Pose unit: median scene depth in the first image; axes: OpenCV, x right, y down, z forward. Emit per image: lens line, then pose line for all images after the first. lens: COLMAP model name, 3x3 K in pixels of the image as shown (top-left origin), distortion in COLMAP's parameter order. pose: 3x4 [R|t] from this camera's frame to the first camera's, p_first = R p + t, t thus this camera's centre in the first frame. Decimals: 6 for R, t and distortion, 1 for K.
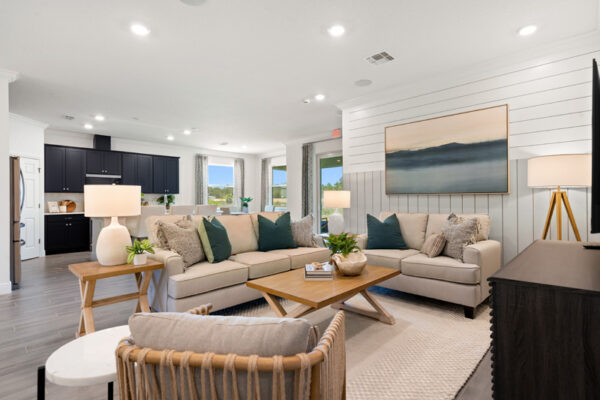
lens RADIAL K [[300.4, 0, 300.0], [0, 300.4, 200.0], [0, 0, 1]] dist [0.001727, 0.000488]
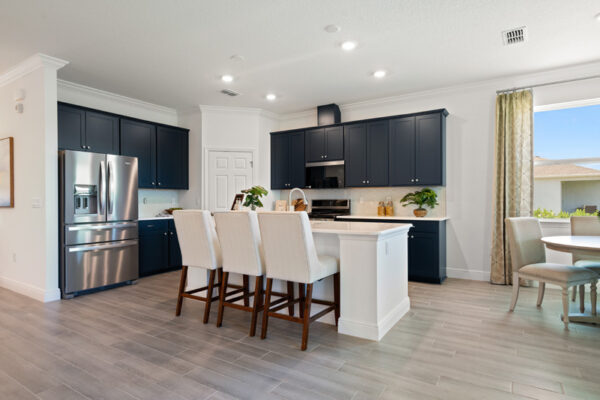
lens RADIAL K [[340.5, 0, 300.0], [0, 340.5, 200.0], [0, 0, 1]] dist [-0.000050, -0.000073]
pose [[0.198246, 0.004380, -0.980143, 0.080578], [0.000652, 0.999989, 0.004601, -0.000509], [0.980152, -0.001551, 0.198241, 0.628941]]
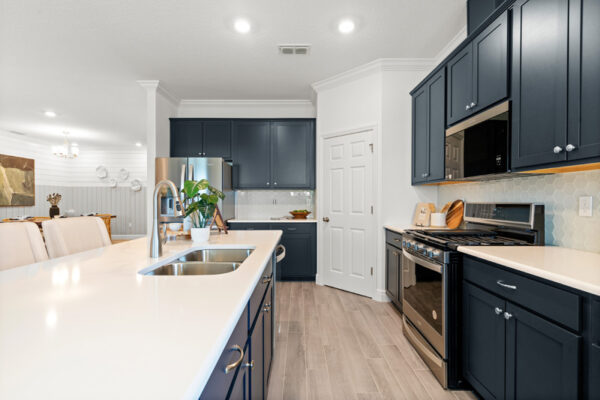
lens RADIAL K [[281.4, 0, 300.0], [0, 281.4, 200.0], [0, 0, 1]] dist [0.000875, 0.000094]
pose [[-0.721179, 0.006463, -0.692718, -0.263164], [0.001950, 0.999971, 0.007299, -0.002590], [0.692746, 0.003913, -0.721171, 0.863214]]
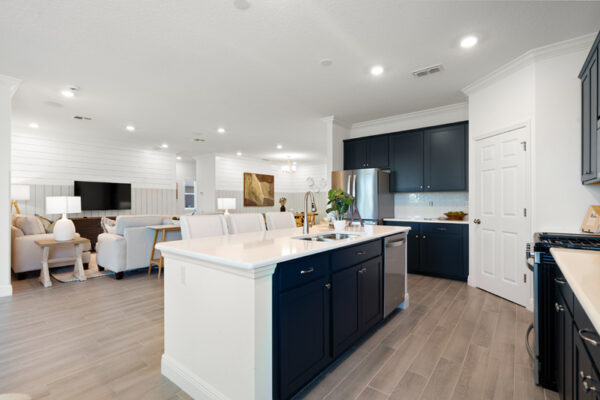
lens RADIAL K [[270.1, 0, 300.0], [0, 270.1, 200.0], [0, 0, 1]] dist [0.001768, 0.000406]
pose [[-0.995917, 0.007644, -0.089949, -0.282660], [0.007885, 0.999966, -0.002330, -0.003386], [0.089928, -0.003030, -0.995944, 0.963778]]
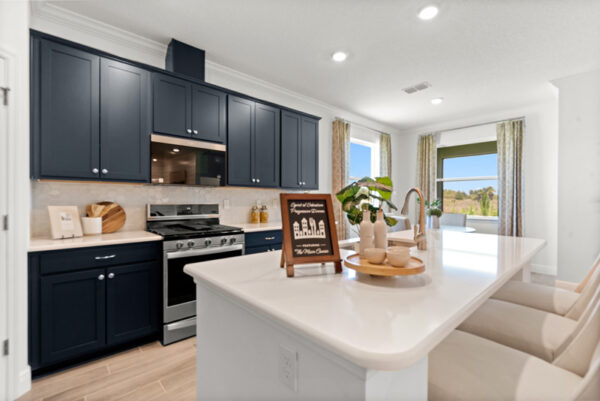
lens RADIAL K [[270.1, 0, 300.0], [0, 270.1, 200.5], [0, 0, 1]] dist [0.001768, 0.000406]
pose [[0.998634, 0.010442, -0.051197, -0.386523], [-0.010400, 0.999945, 0.001103, -0.003521], [0.051206, -0.000569, 0.998688, 0.509672]]
